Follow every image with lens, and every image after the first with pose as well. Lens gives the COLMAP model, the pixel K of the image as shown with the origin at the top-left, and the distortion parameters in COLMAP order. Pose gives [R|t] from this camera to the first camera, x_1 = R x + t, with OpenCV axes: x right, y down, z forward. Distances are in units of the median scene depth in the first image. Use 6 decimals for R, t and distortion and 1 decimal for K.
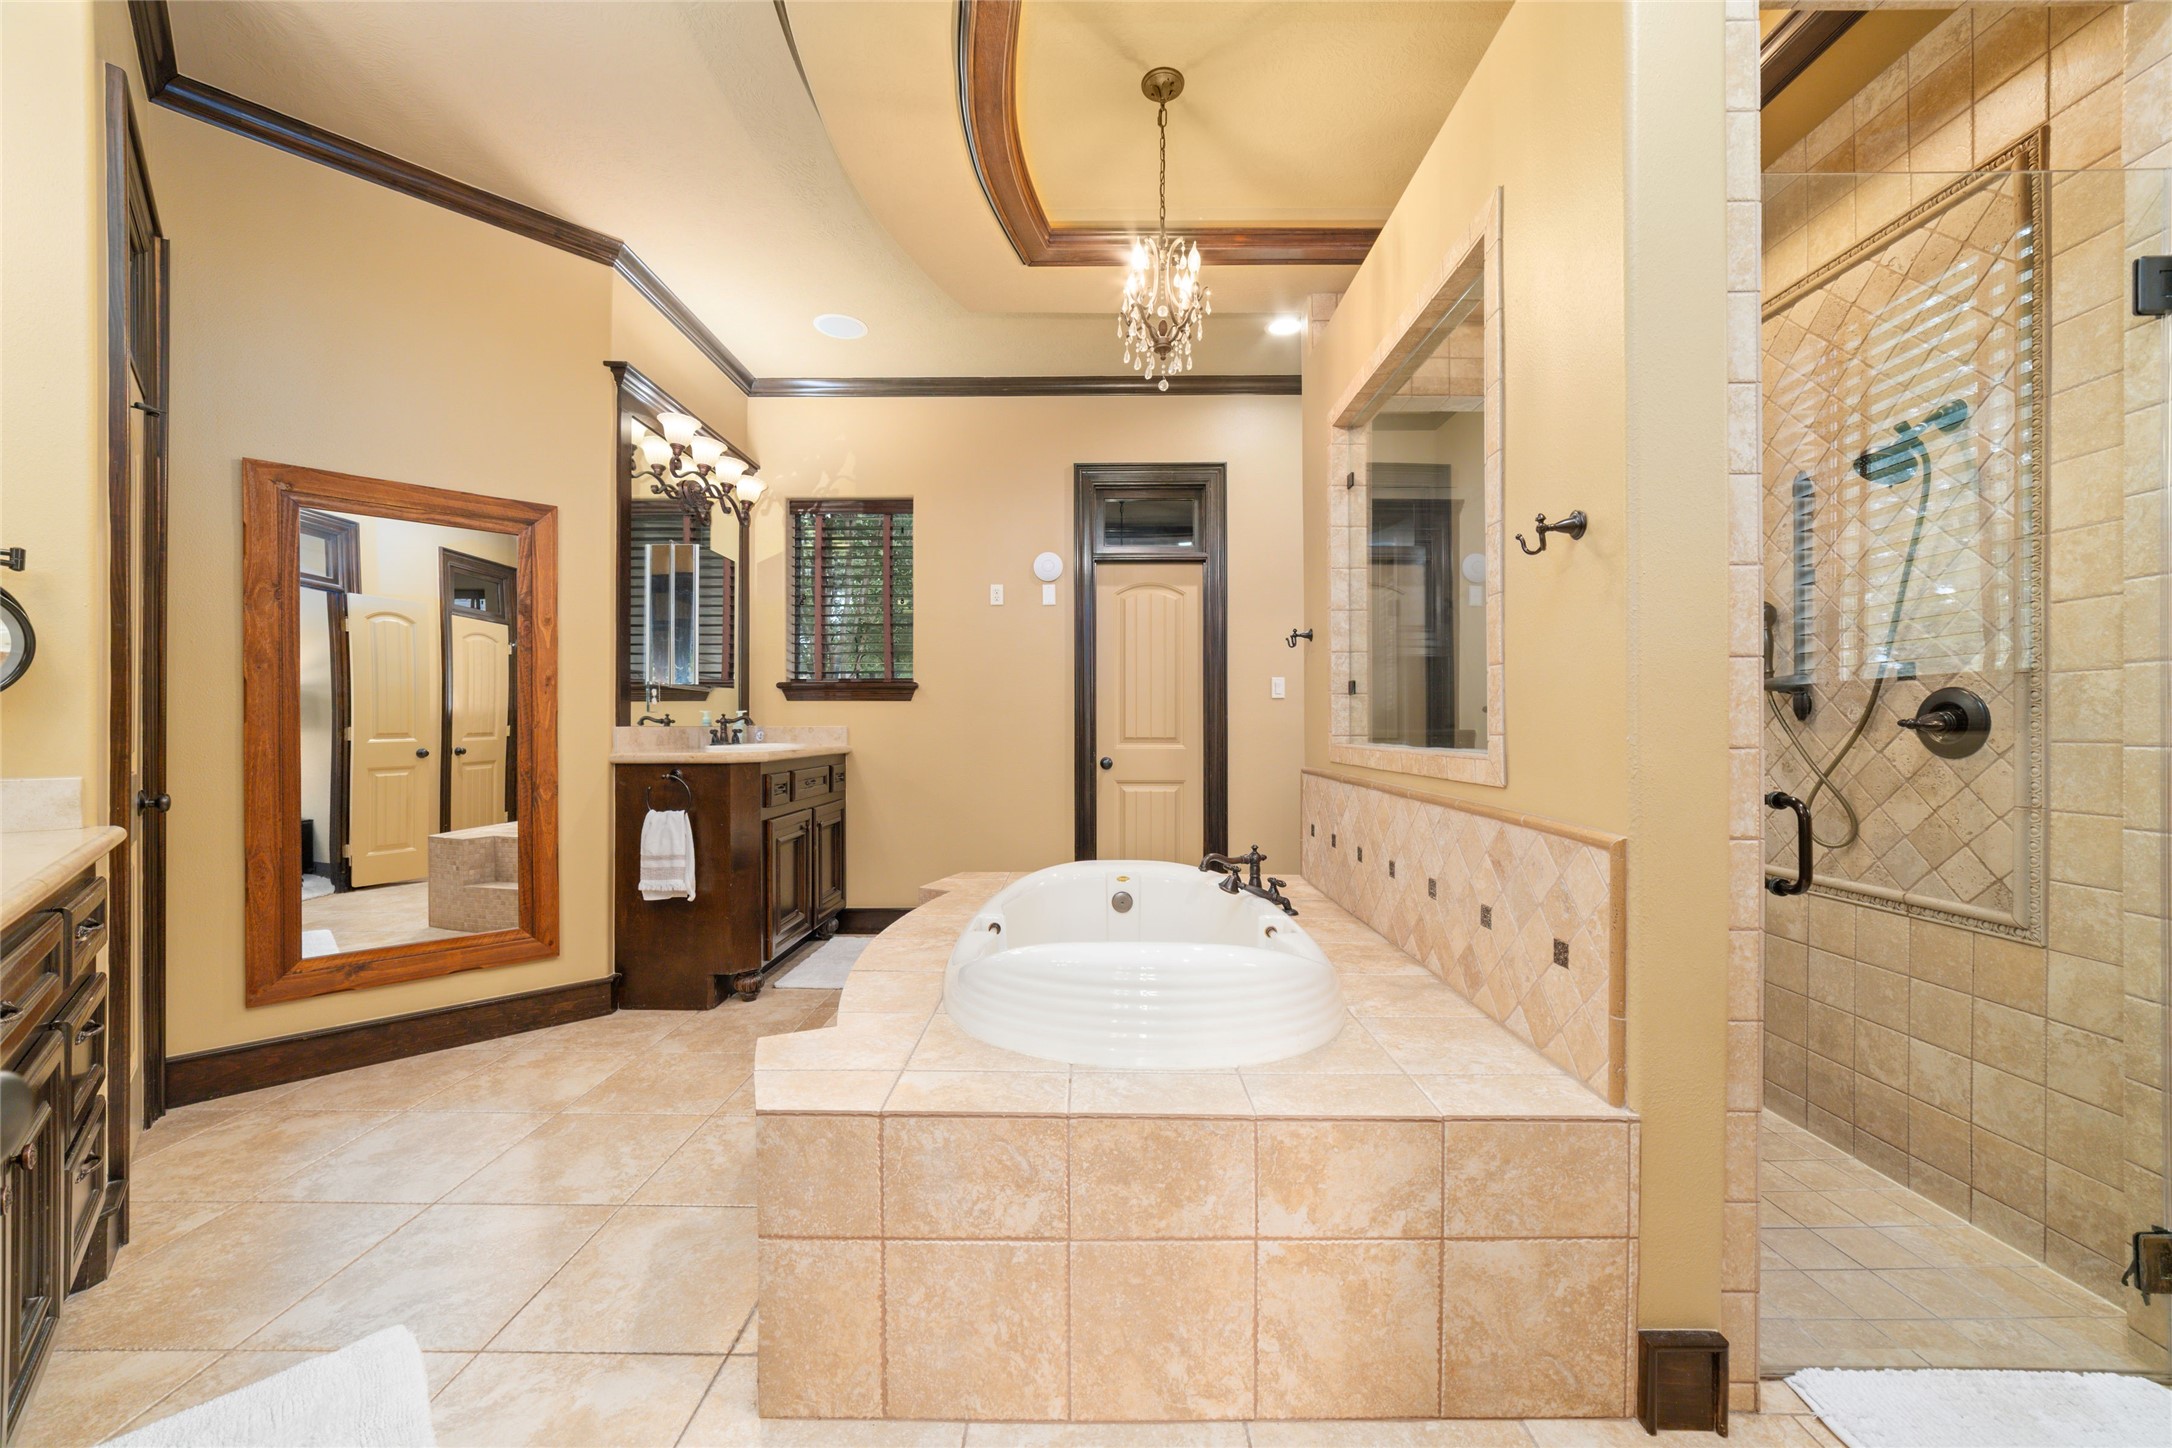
lens RADIAL K [[832.4, 0, 1089.8], [0, 832.4, 721.5], [0, 0, 1]] dist [-0.017780, 0.006109]
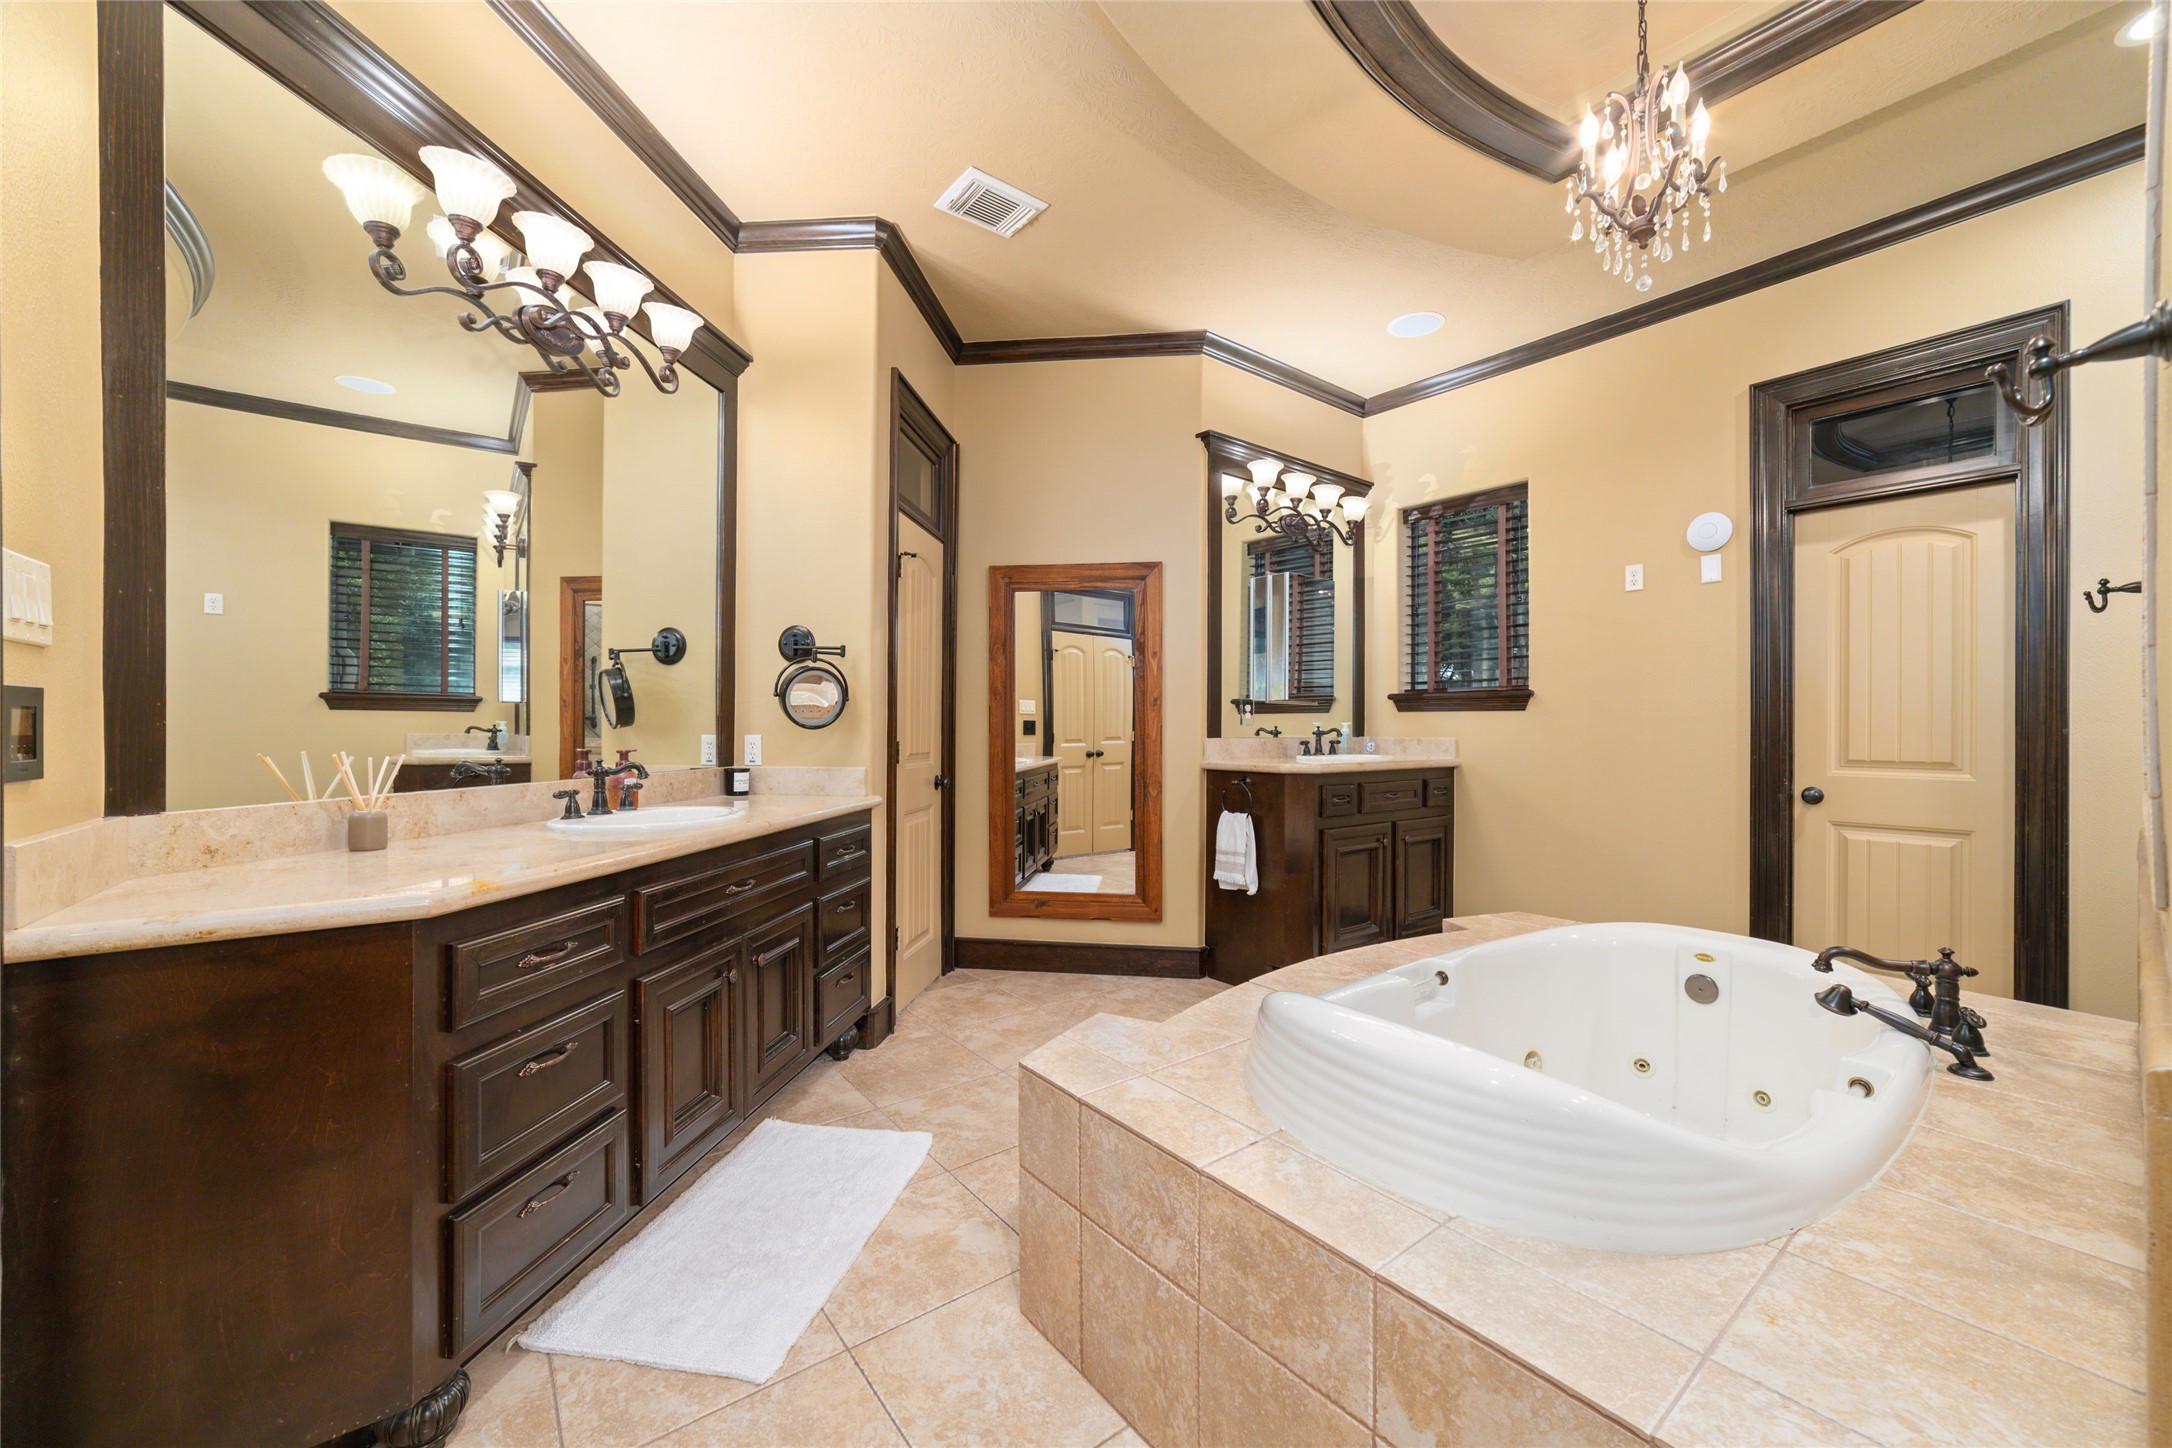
lens RADIAL K [[832.4, 0, 1097.2], [0, 832.4, 723.3], [0, 0, 1]] dist [-0.017780, 0.006109]
pose [[0.624041, 0.000014, -0.781391, 0.274298], [-0.001107, 0.999999, -0.000866, -0.014851], [0.781391, 0.001405, 0.624041, 0.136230]]
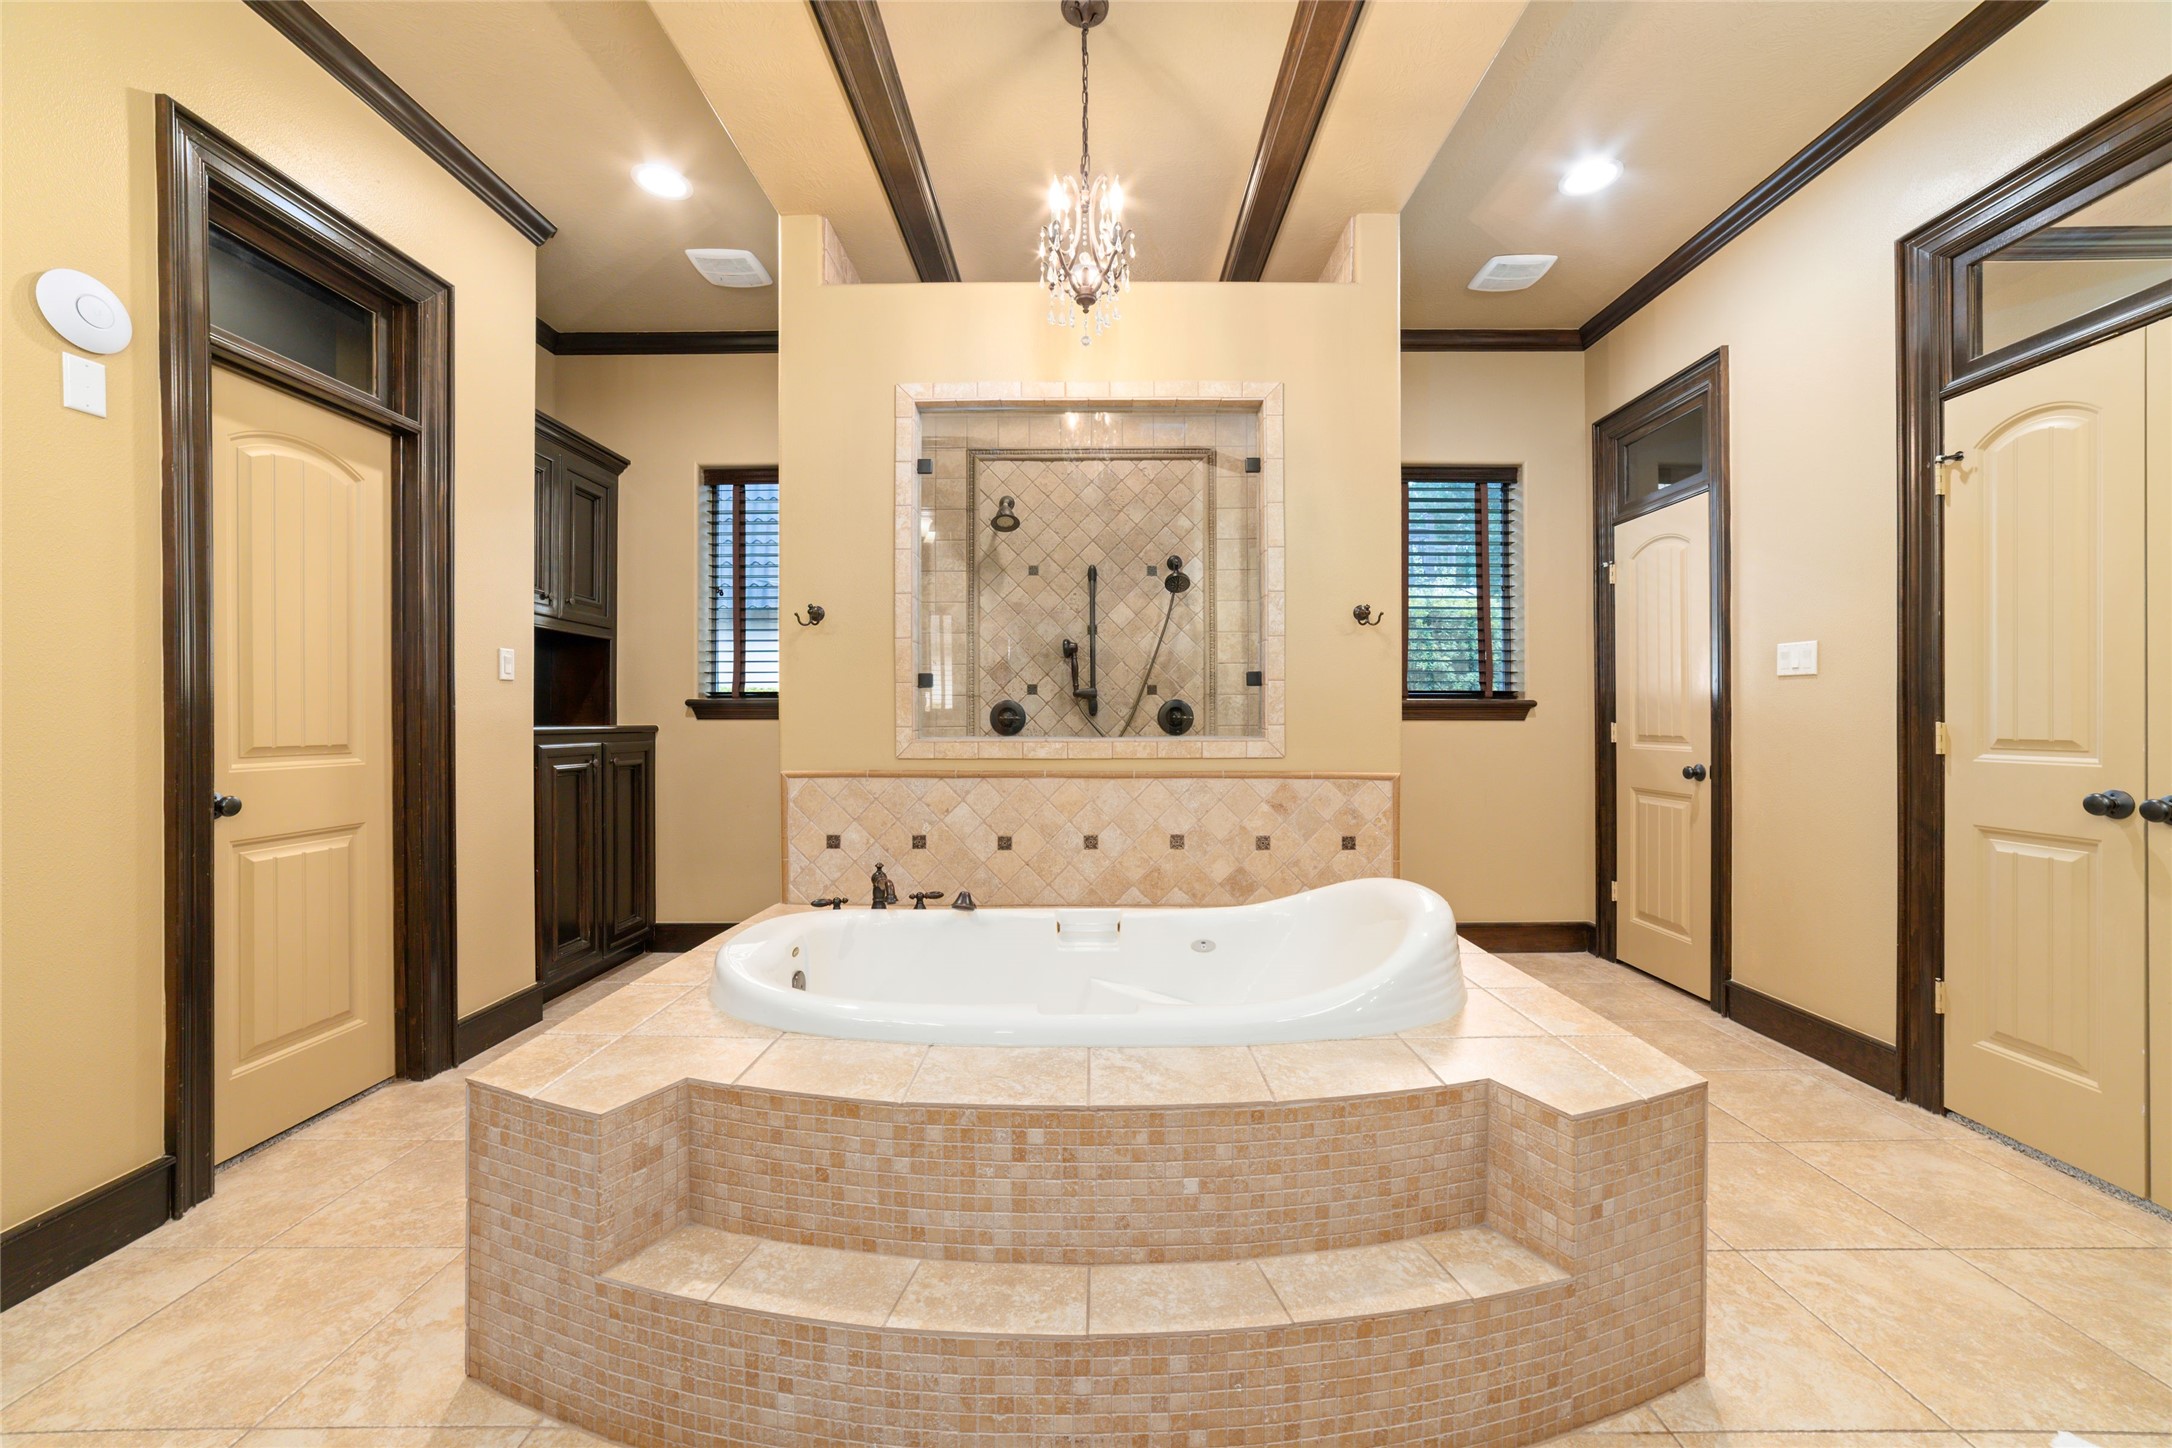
lens RADIAL K [[832.4, 0, 1093.1], [0, 832.4, 722.6], [0, 0, 1]] dist [-0.017780, 0.006109]
pose [[0.000742, -0.004774, 0.999988, -0.624951], [-0.001541, 0.999987, 0.004775, 0.002386], [-0.999999, -0.001544, 0.000735, 0.769081]]
